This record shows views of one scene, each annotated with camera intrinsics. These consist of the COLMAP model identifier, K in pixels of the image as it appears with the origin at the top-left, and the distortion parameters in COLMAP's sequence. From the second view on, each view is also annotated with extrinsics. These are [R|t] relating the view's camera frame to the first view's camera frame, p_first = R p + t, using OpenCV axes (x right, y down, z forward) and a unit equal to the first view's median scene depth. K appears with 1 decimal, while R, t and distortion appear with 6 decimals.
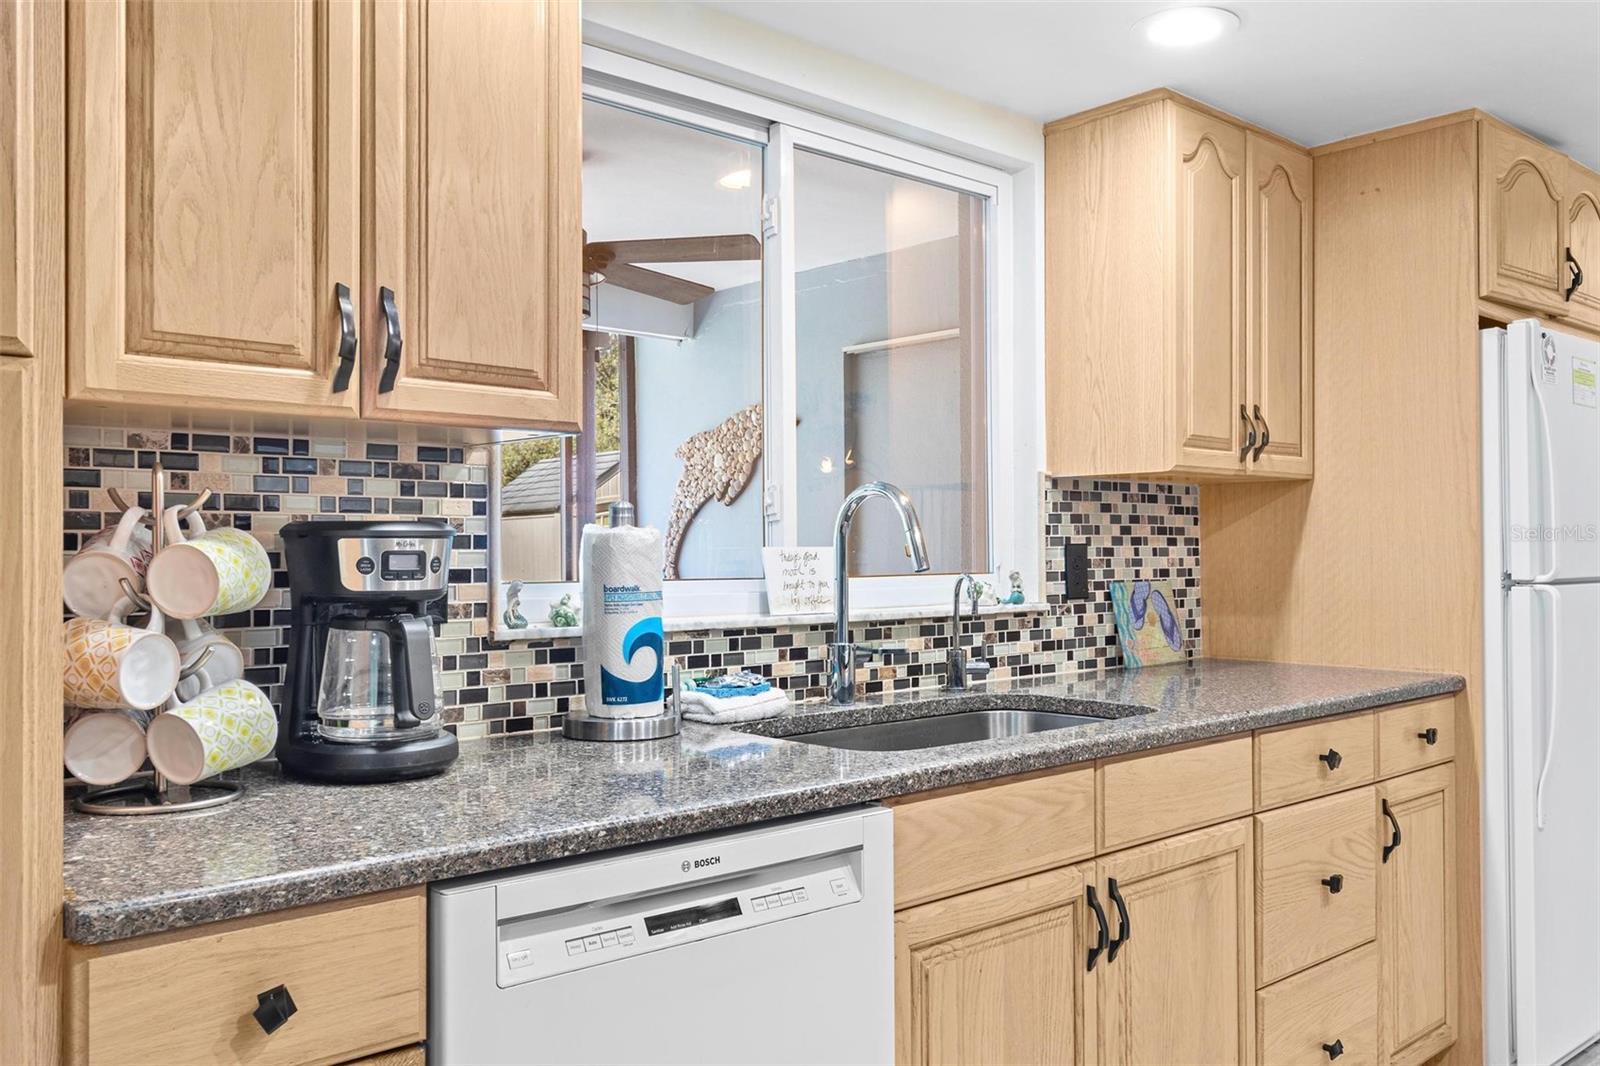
lens RADIAL K [[1322.3, 0, 800.0], [0, 1322.3, 533.0], [0, 0, 1]] dist [0.054329, 0.000482]
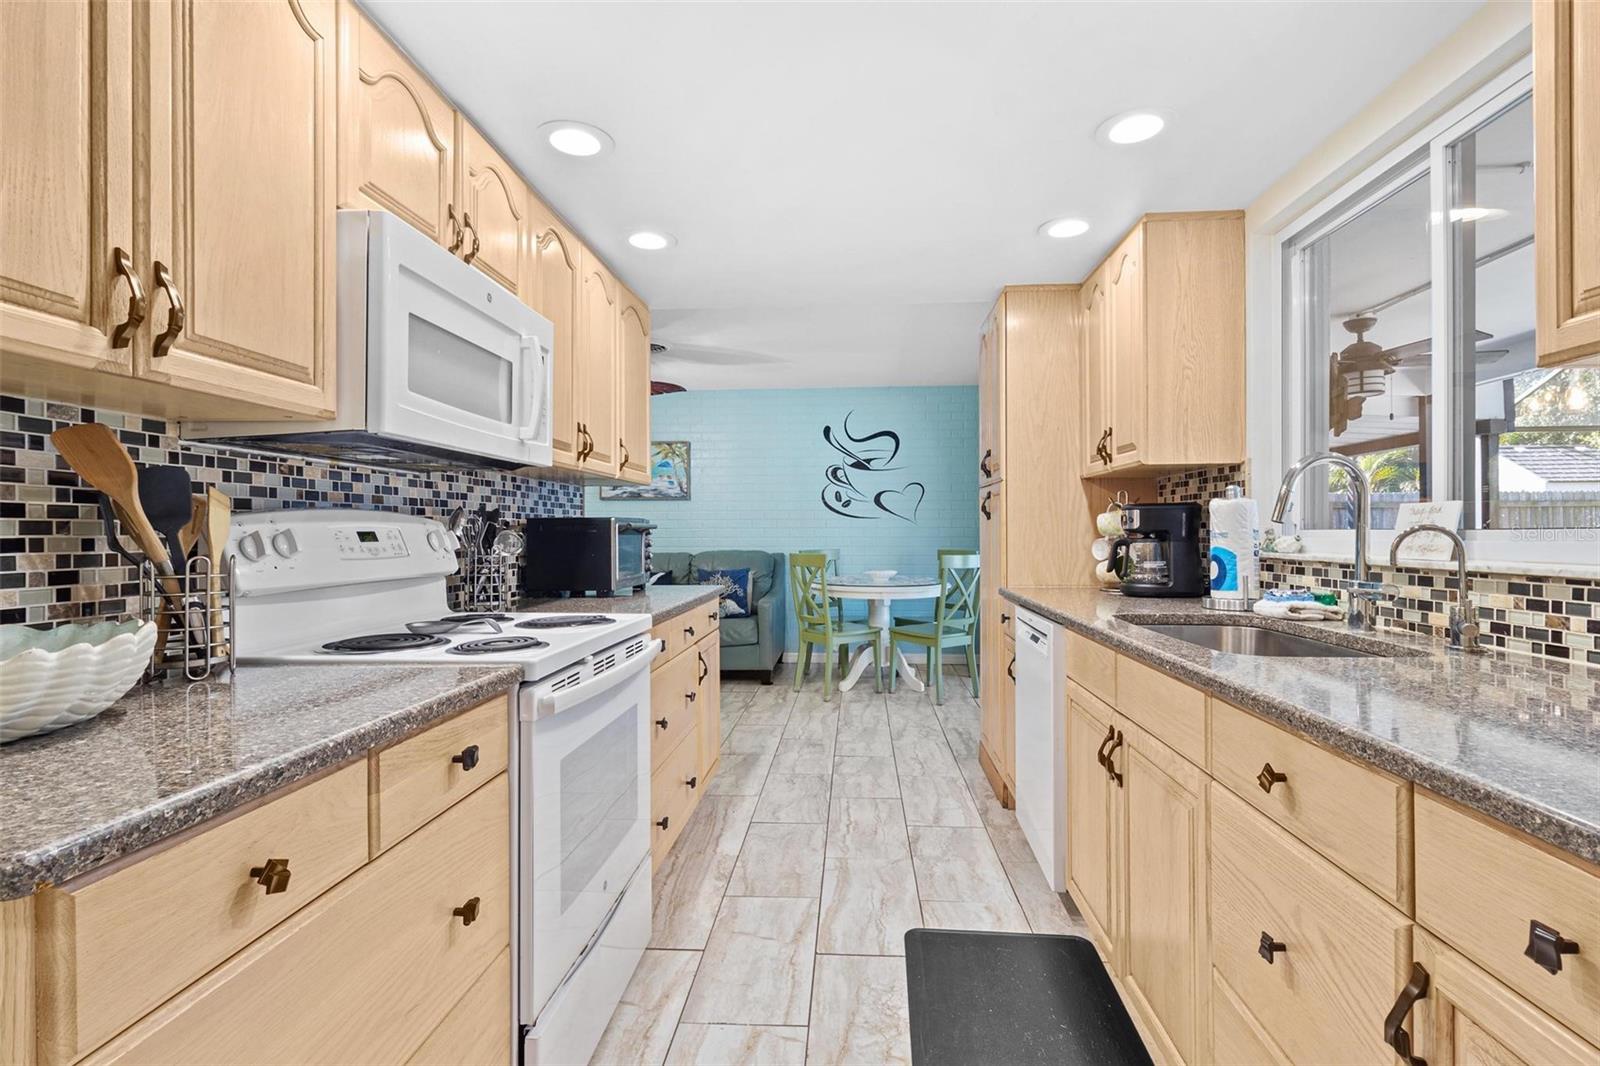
lens RADIAL K [[755.0, 0, 816.3], [0, 755.0, 526.9], [0, 0, 1]] dist [-0.002500, -0.000889]
pose [[-0.715836, 0.004413, -0.698254, 0.809954], [0.018737, 0.999741, -0.012890, 0.029406], [0.698017, -0.022310, -0.715734, 1.048747]]
